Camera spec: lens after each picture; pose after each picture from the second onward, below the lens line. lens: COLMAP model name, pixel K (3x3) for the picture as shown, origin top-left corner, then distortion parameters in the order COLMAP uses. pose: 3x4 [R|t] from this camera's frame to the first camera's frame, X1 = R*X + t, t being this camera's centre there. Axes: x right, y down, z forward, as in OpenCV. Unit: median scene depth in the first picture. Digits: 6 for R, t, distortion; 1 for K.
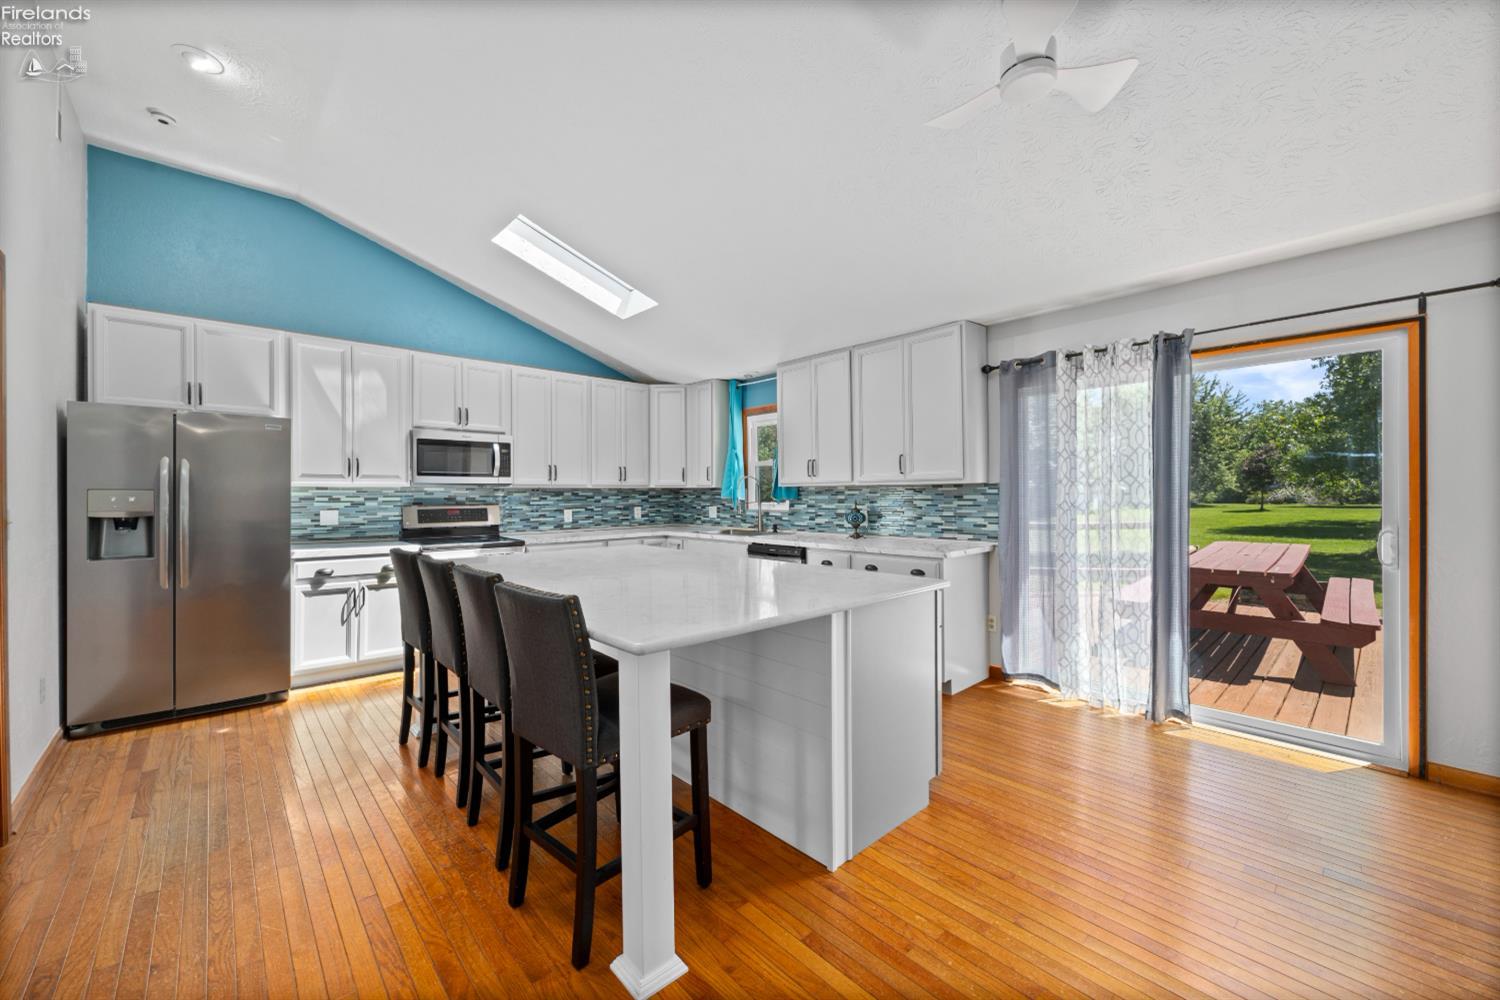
lens RADIAL K [[580.4, 0, 748.1], [0, 580.4, 497.7], [0, 0, 1]] dist [0.000117, -0.000065]
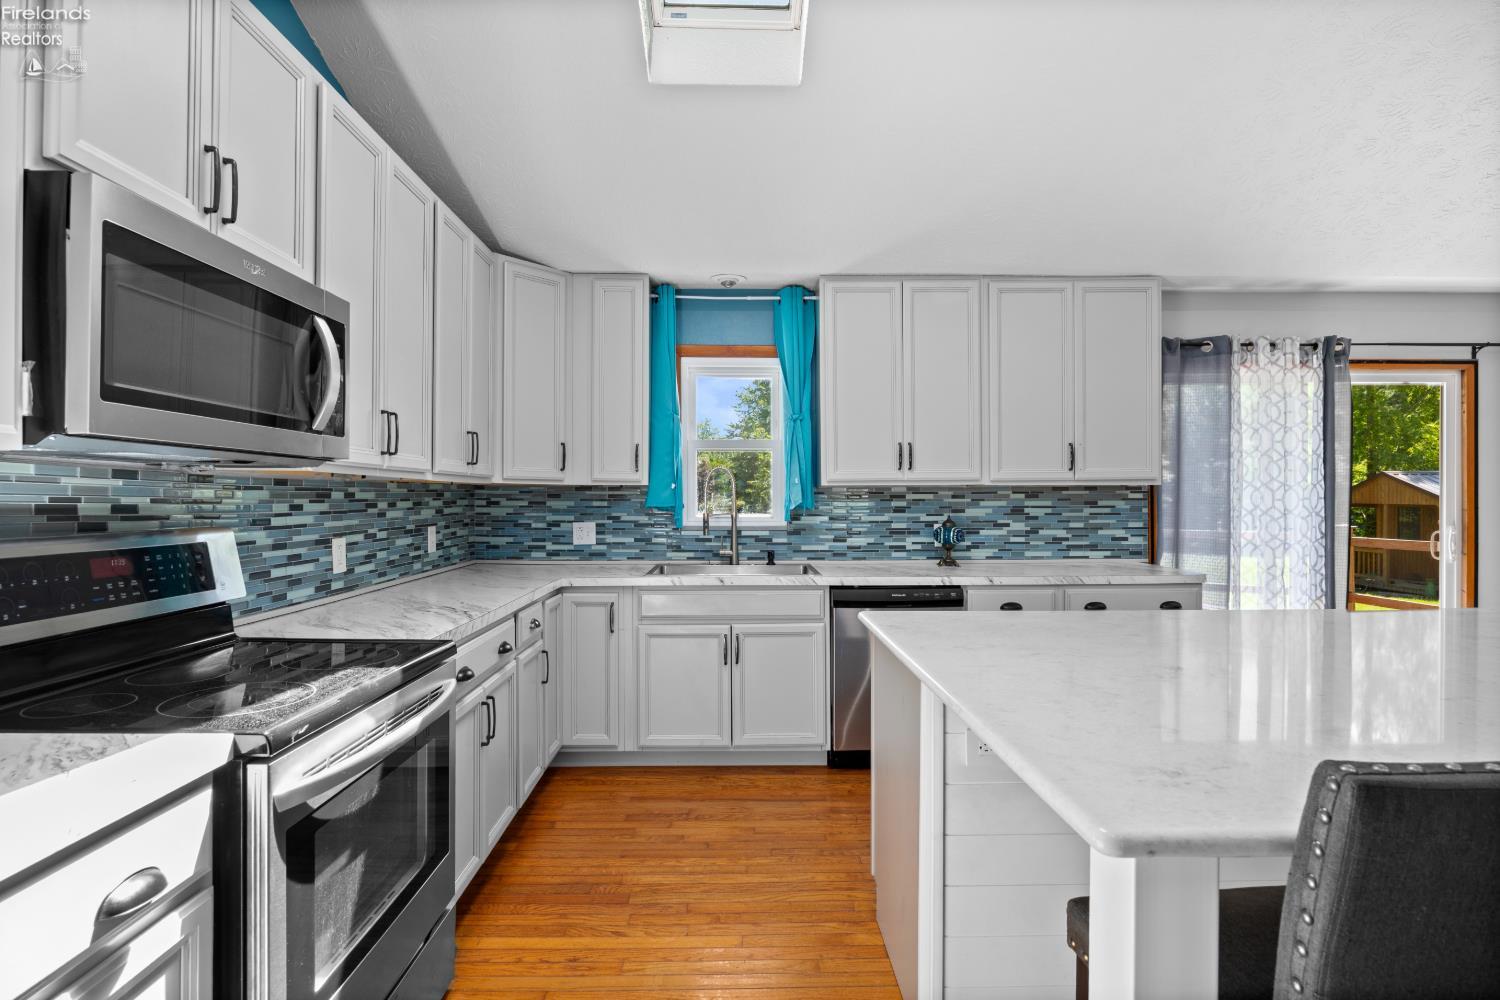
lens RADIAL K [[719.8, 0, 746.4], [0, 719.8, 504.3], [0, 0, 1]] dist [-0.008680, -0.000094]
pose [[0.661929, -0.000074, 0.749567, -0.528886], [0.002468, 0.999995, -0.002080, 0.001050], [-0.749563, 0.003227, 0.661925, 0.571099]]
